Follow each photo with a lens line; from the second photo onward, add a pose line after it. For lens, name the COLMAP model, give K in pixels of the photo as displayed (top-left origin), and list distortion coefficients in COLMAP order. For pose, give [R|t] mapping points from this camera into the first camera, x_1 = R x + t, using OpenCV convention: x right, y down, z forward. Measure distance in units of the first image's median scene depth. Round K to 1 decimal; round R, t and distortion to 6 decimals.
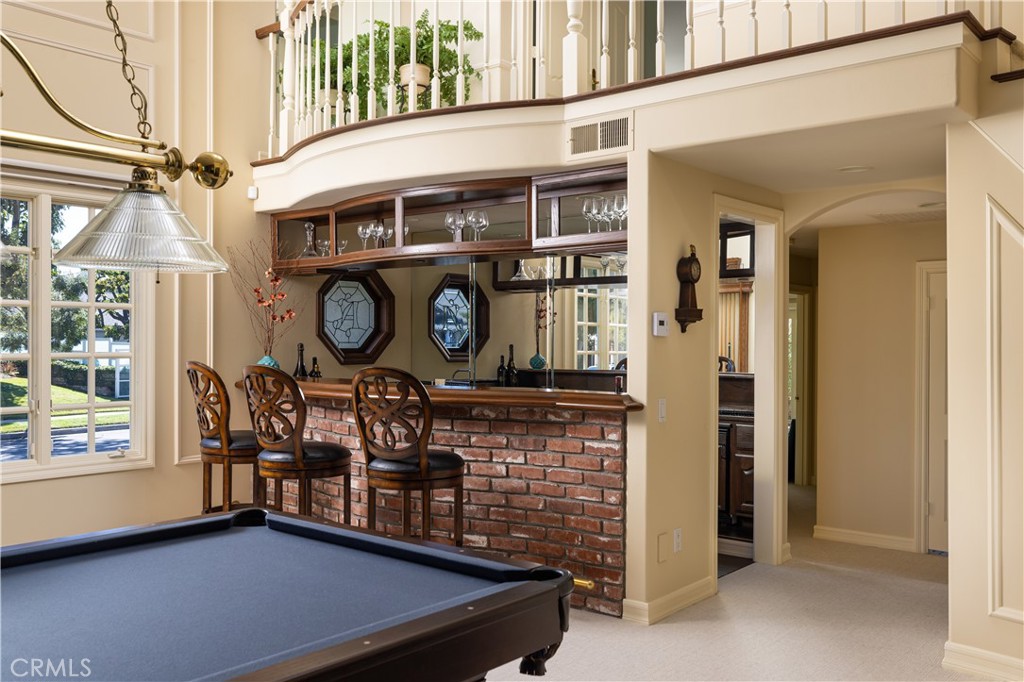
lens RADIAL K [[905.2, 0, 510.5], [0, 905.2, 341.2], [0, 0, 1]] dist [0.015361, 0.002963]
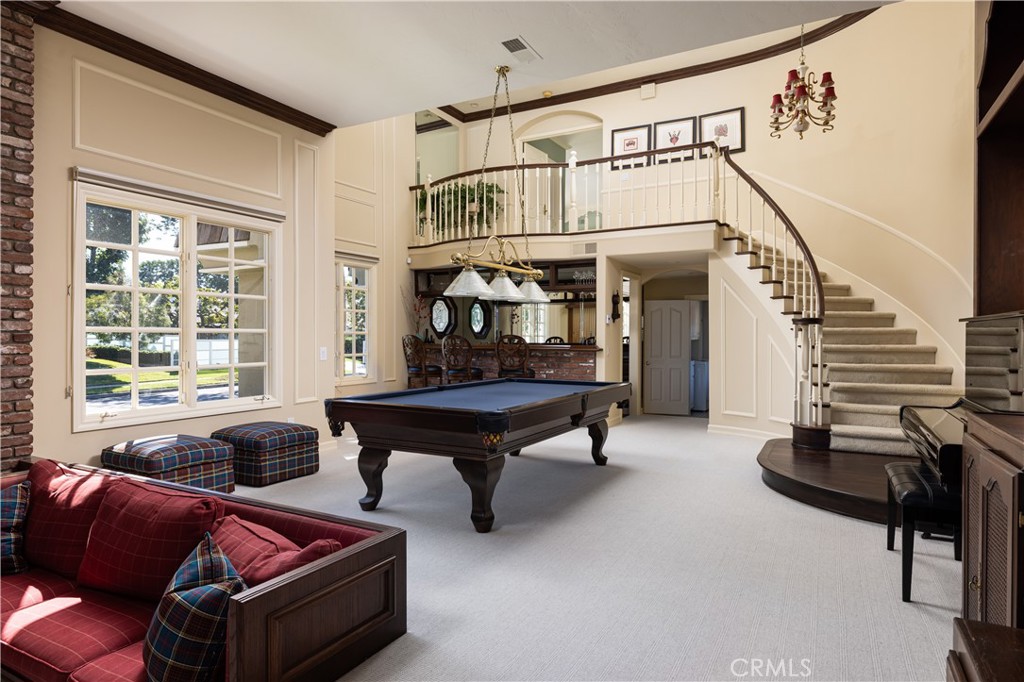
lens RADIAL K [[579.9, 0, 515.8], [0, 579.9, 338.6], [0, 0, 1]] dist [-0.001530, -0.000043]
pose [[0.980776, -0.003303, 0.195110, -0.438863], [0.002420, 0.999986, 0.004768, 0.030066], [-0.195122, -0.004204, 0.980770, -0.637583]]
